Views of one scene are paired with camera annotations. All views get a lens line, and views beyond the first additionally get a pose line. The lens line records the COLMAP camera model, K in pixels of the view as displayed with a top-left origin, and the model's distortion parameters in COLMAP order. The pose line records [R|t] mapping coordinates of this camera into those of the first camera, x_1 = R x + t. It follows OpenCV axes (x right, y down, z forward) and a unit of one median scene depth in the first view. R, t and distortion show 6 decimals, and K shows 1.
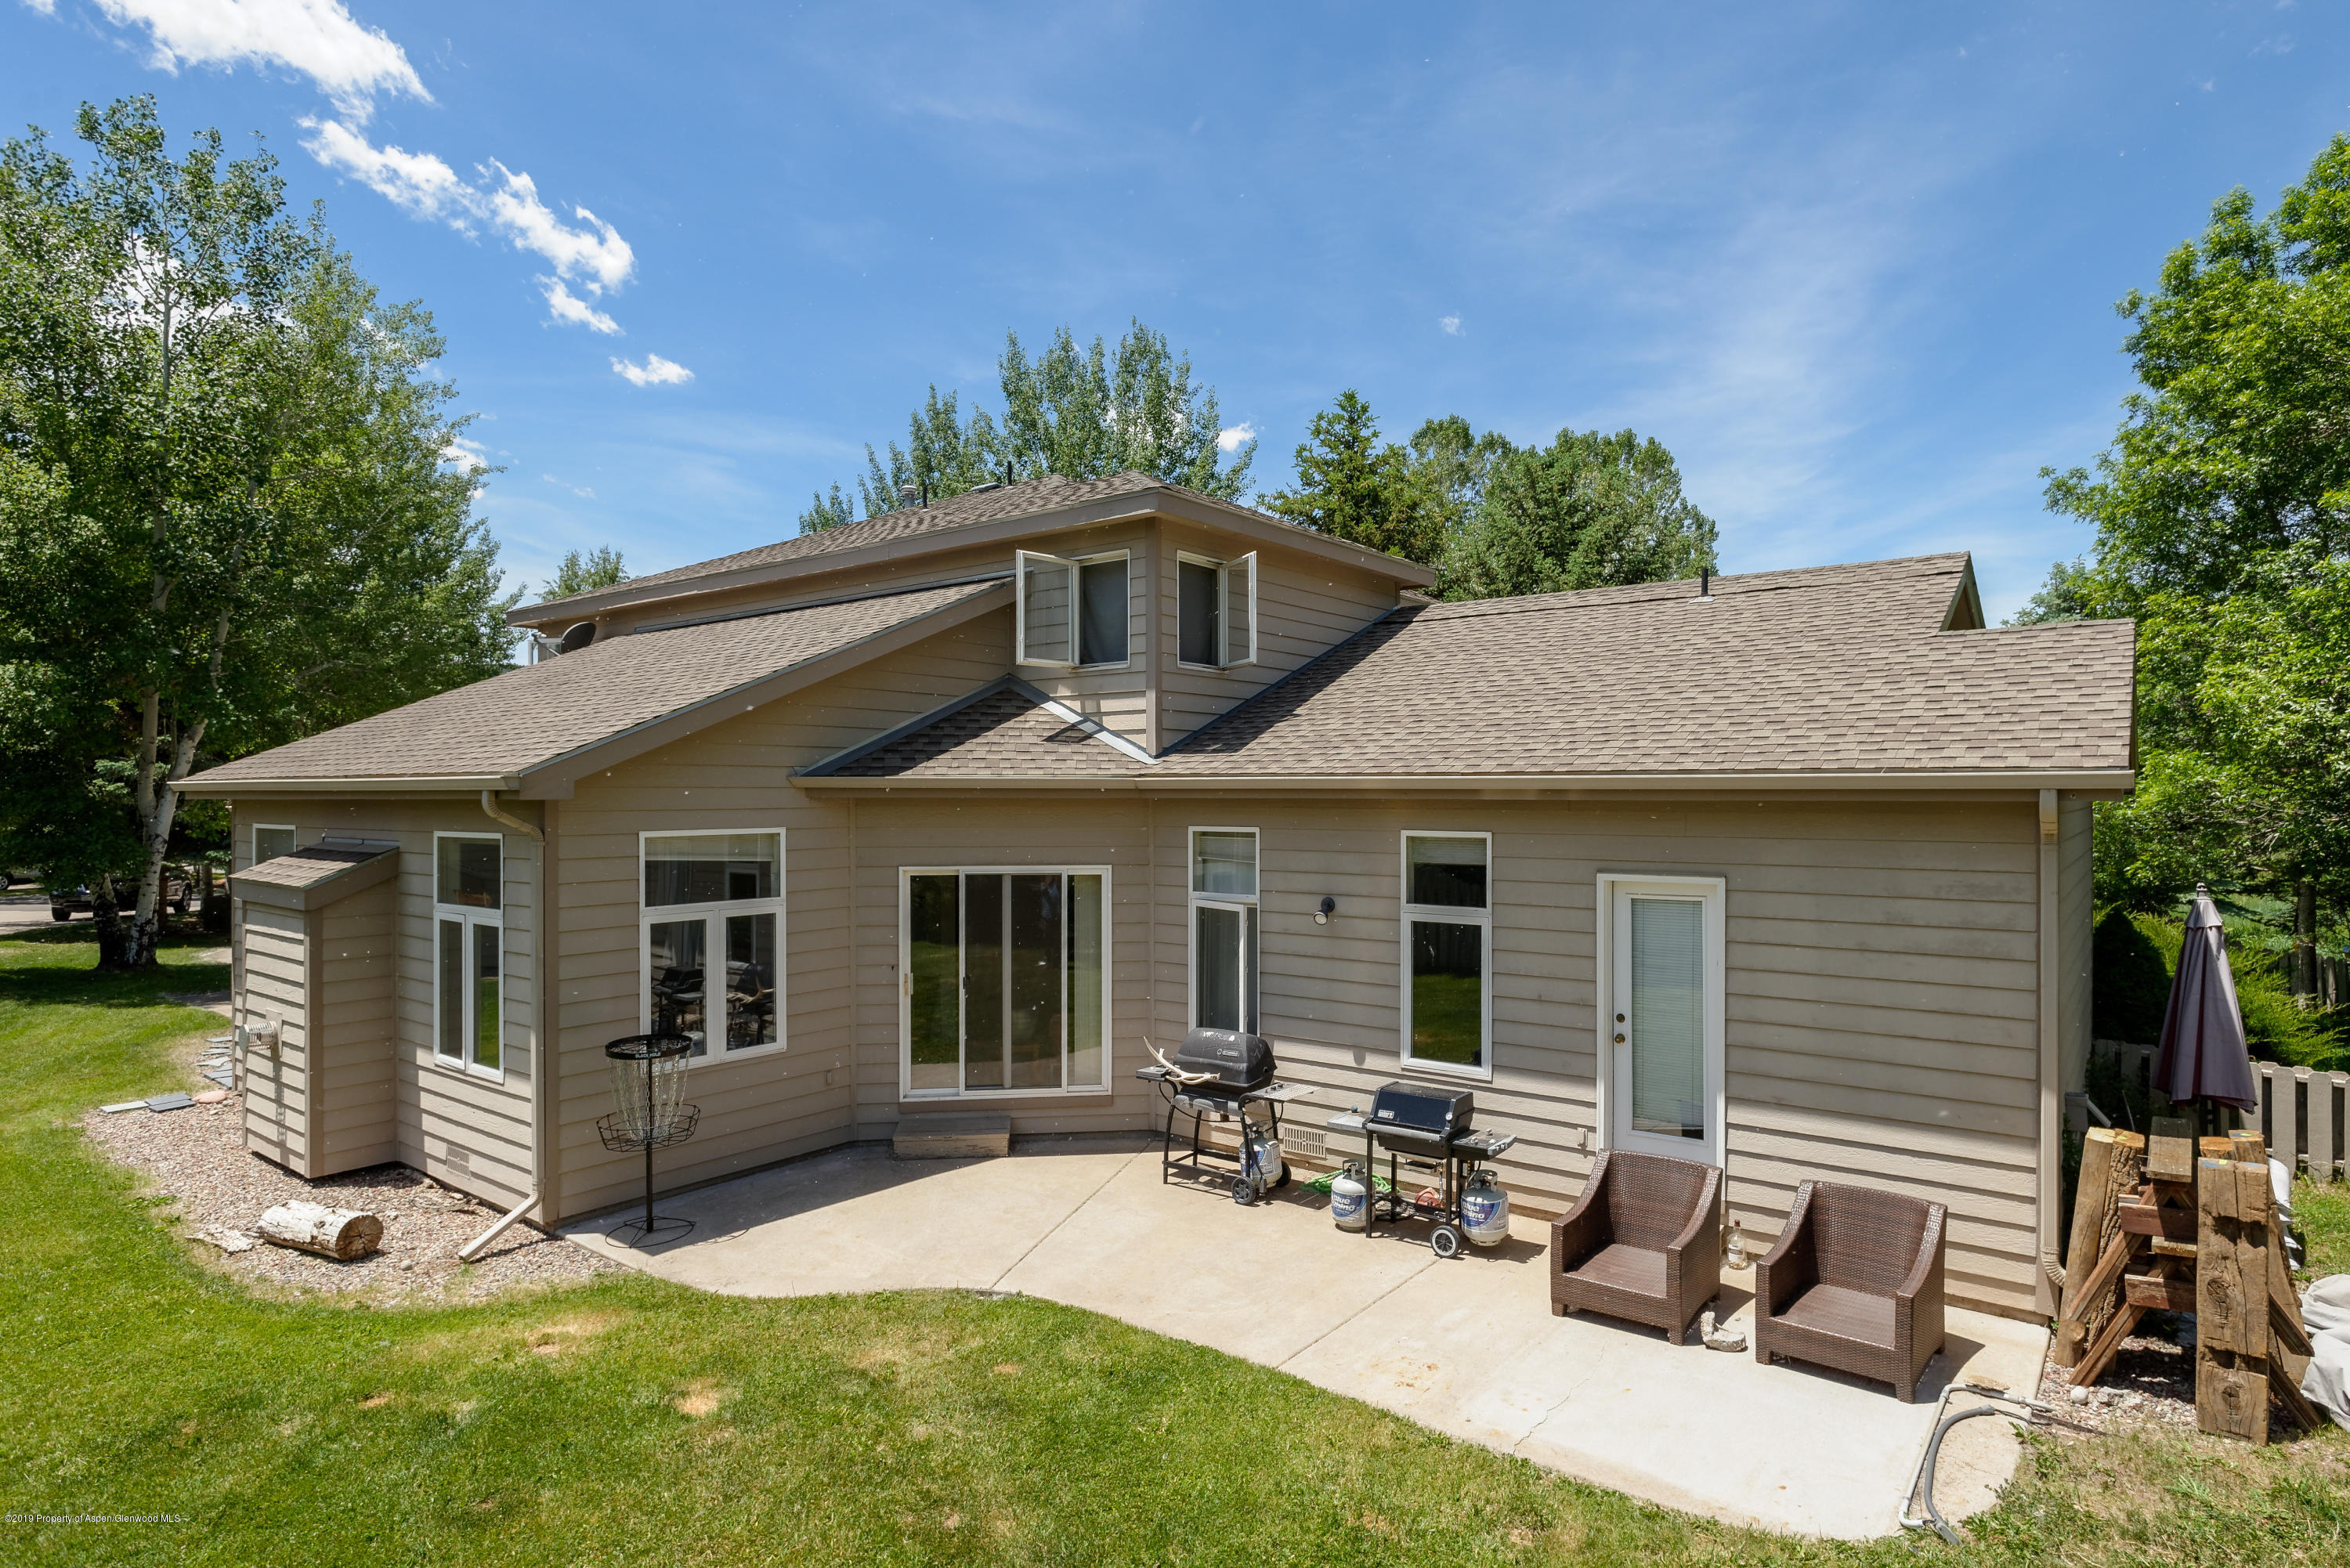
lens RADIAL K [[1210.1, 0, 1175.0], [0, 1210.1, 784.0], [0, 0, 1]] dist [0.000392, 0.000009]
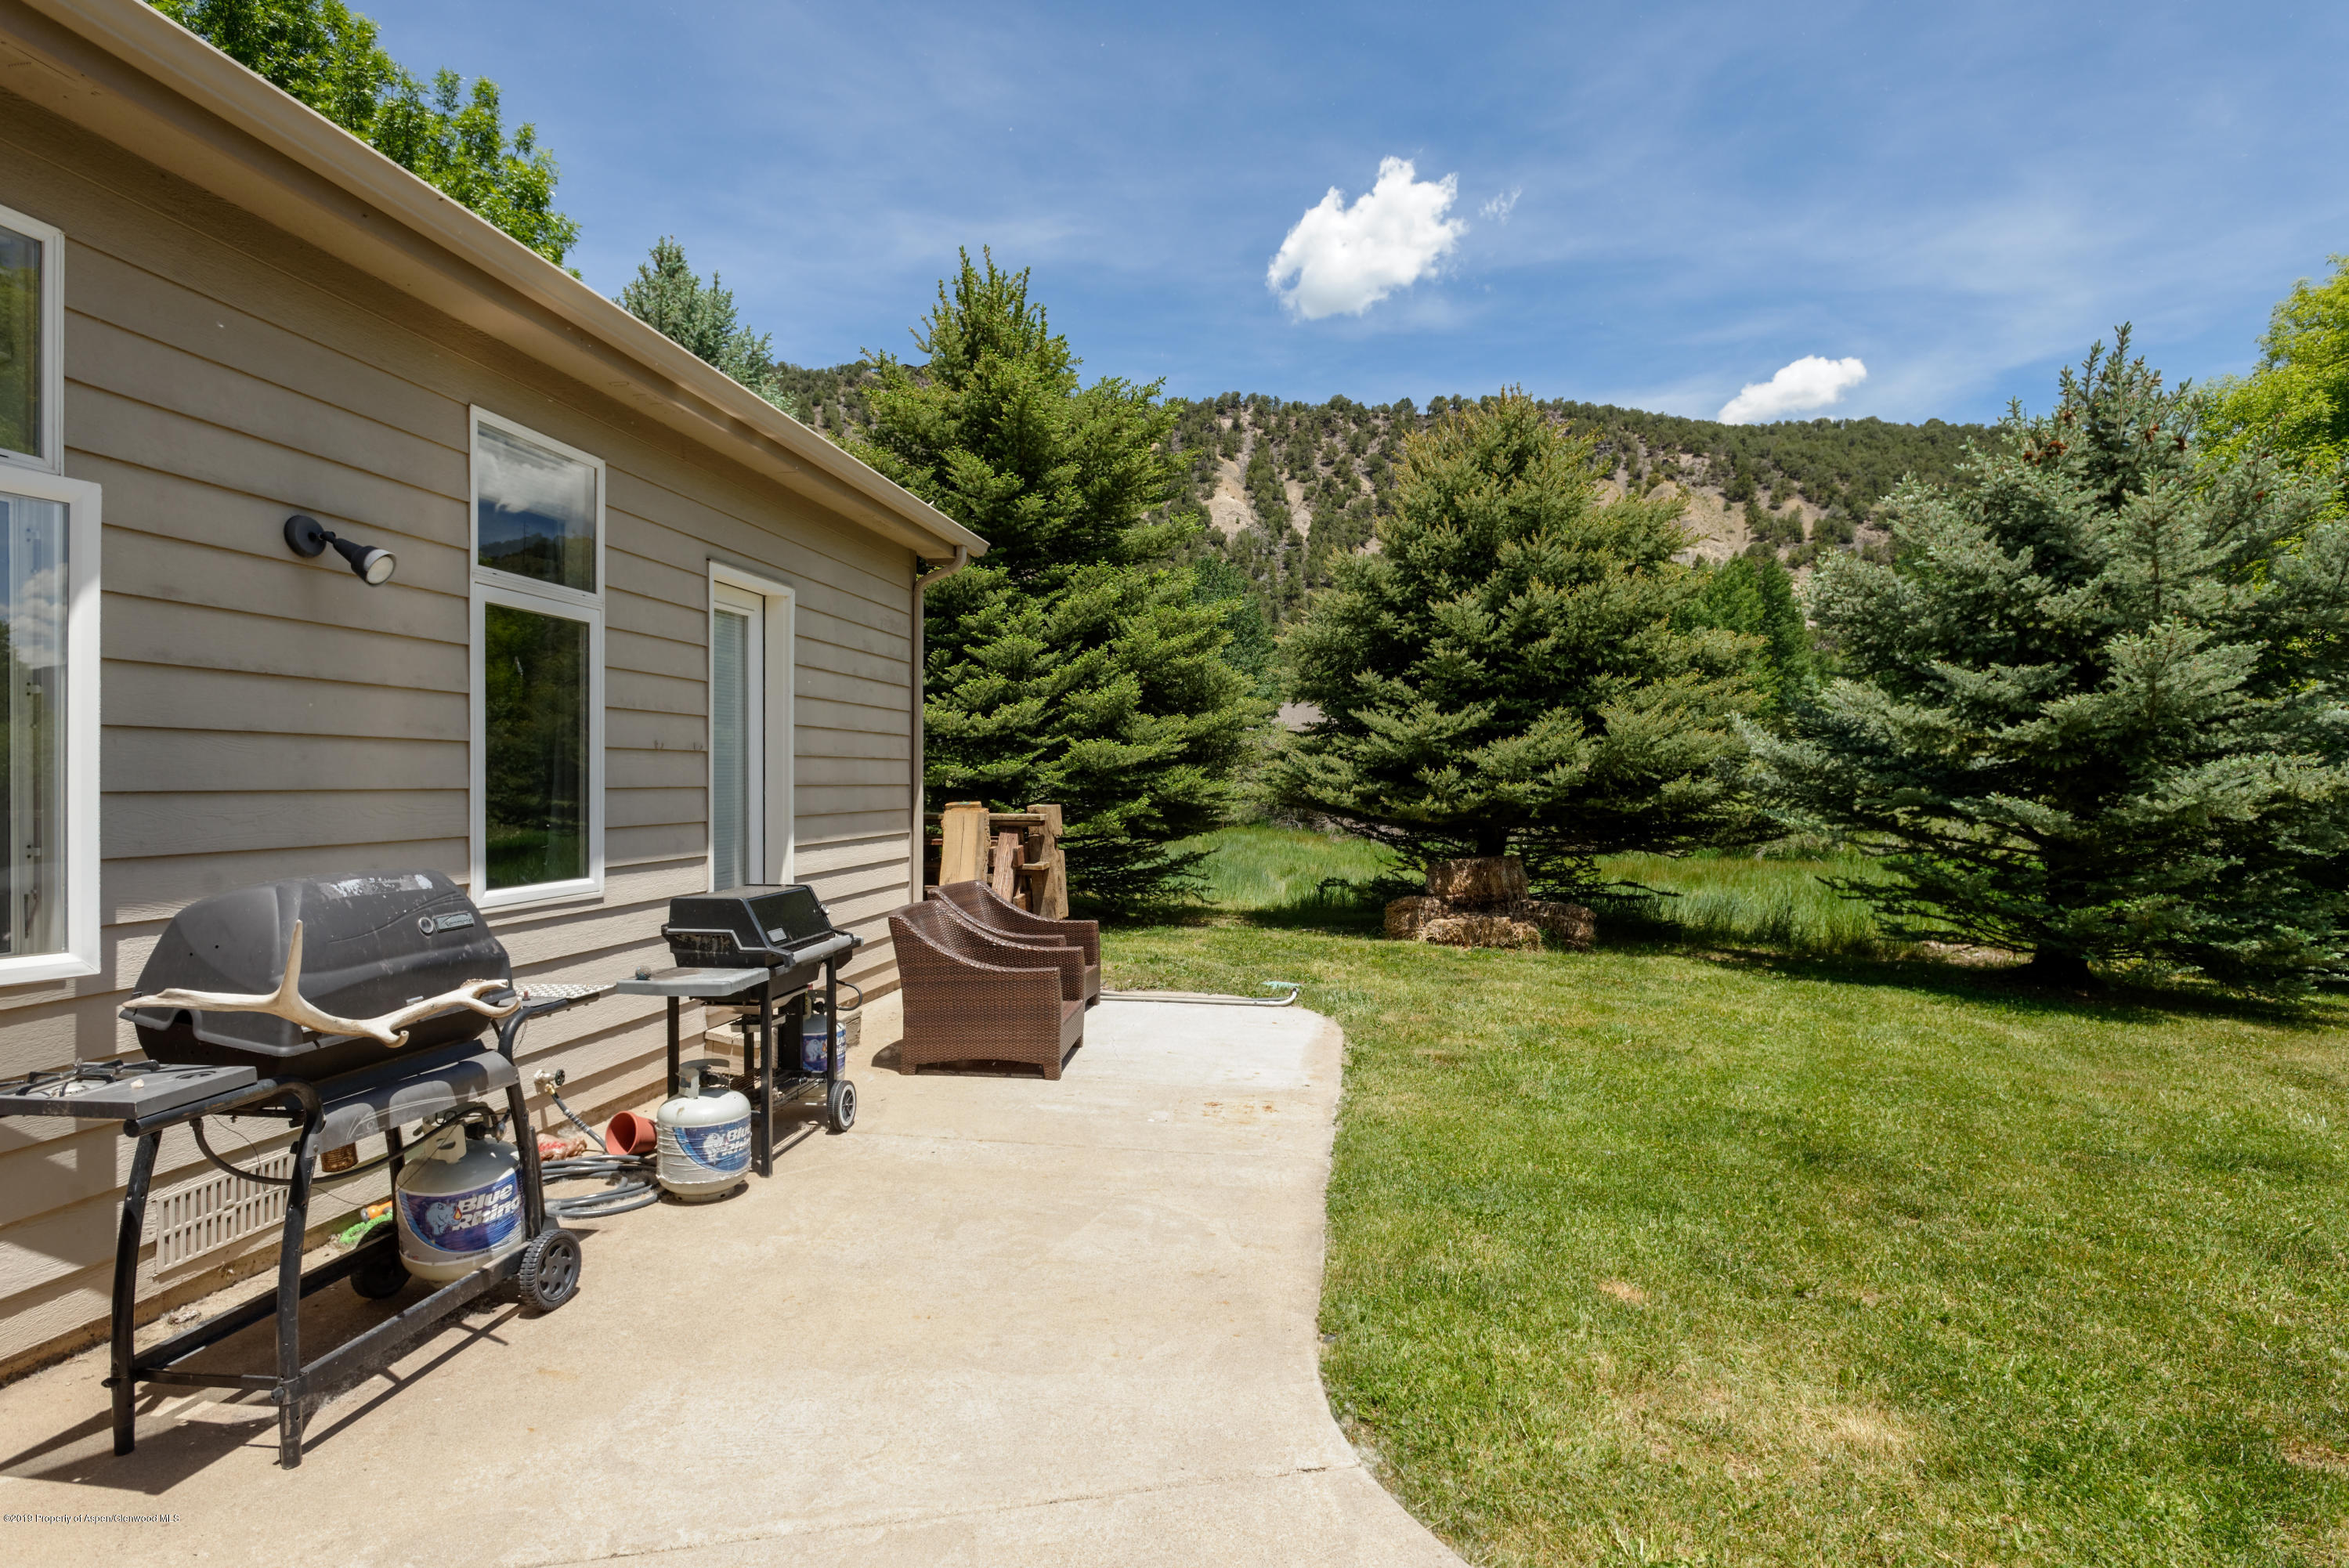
lens RADIAL K [[1209.7, 0, 1174.5], [0, 1209.7, 784.0], [0, 0, 1]] dist [0.000392, 0.000009]
pose [[-0.495018, 0.009537, 0.868830, -0.324817], [-0.005867, 0.999880, -0.014318, 0.176290], [-0.868863, -0.012185, -0.494903, 0.930622]]
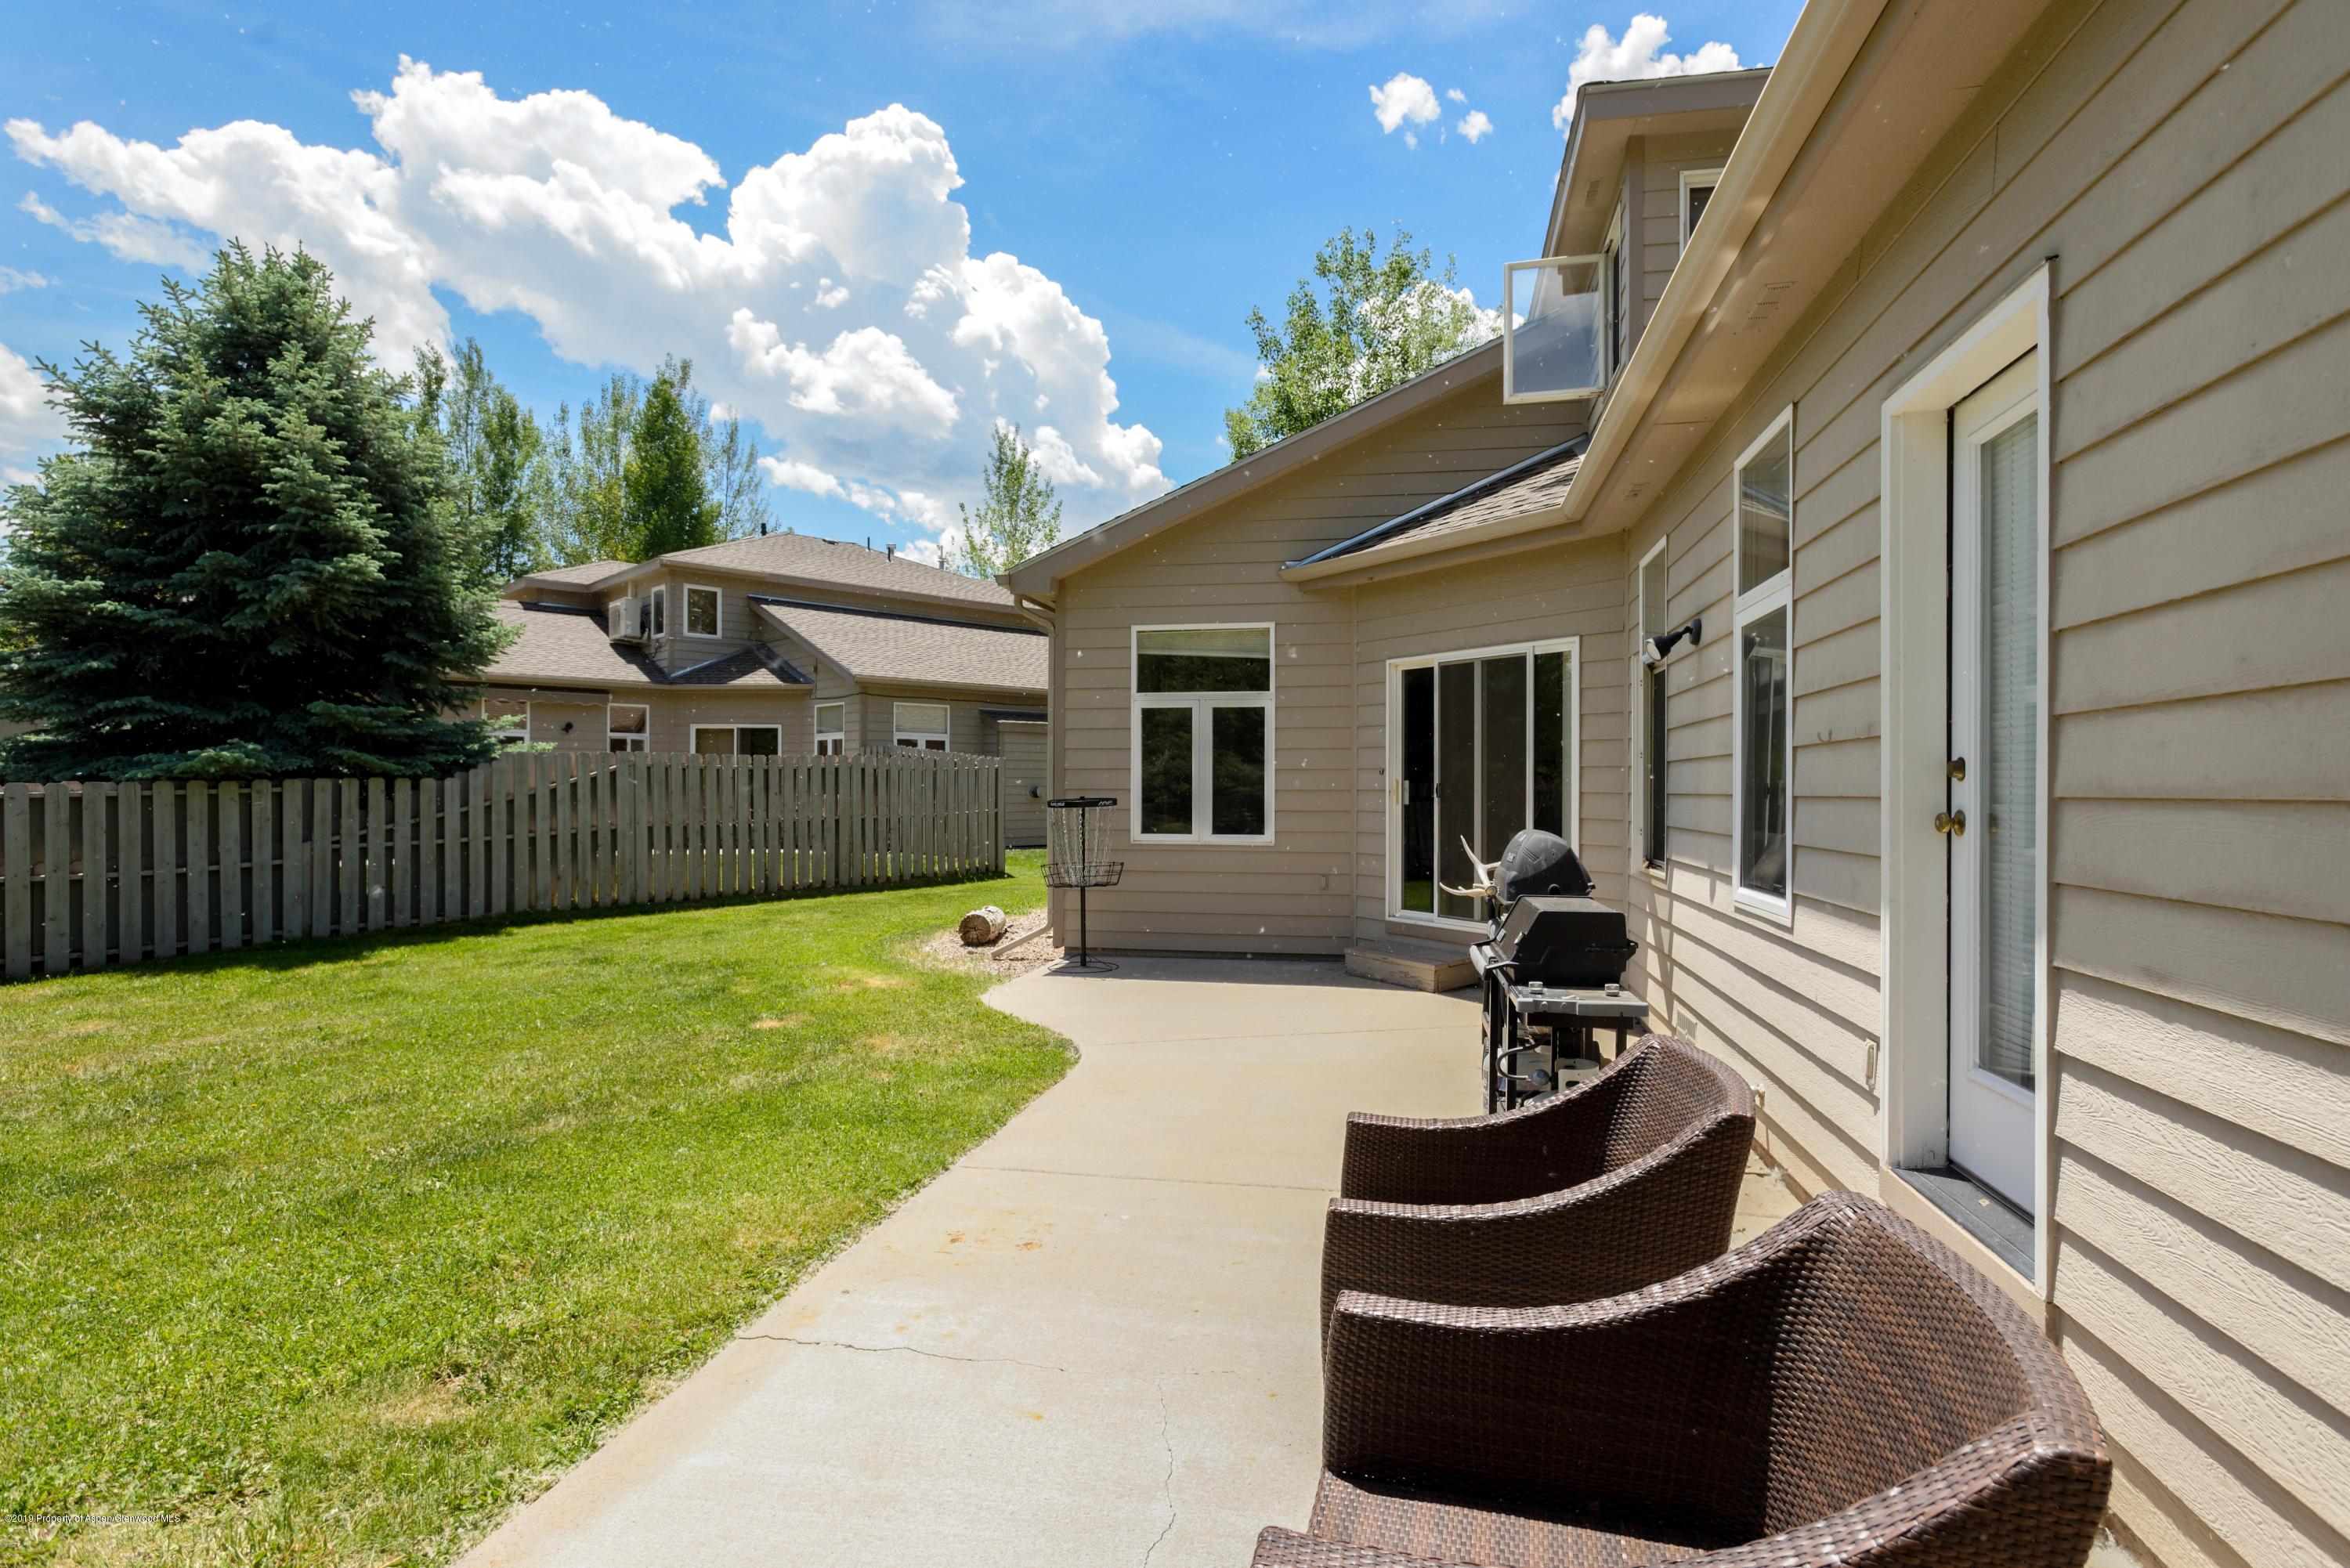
lens RADIAL K [[1093.5, 0, 1175.4], [0, 1093.5, 757.5], [0, 0, 1]] dist [-0.000137, -0.000075]
pose [[0.507452, 0.001570, -0.861679, 0.456629], [0.002060, 0.999993, 0.003035, 0.159296], [0.861678, -0.003315, 0.507445, 0.518376]]
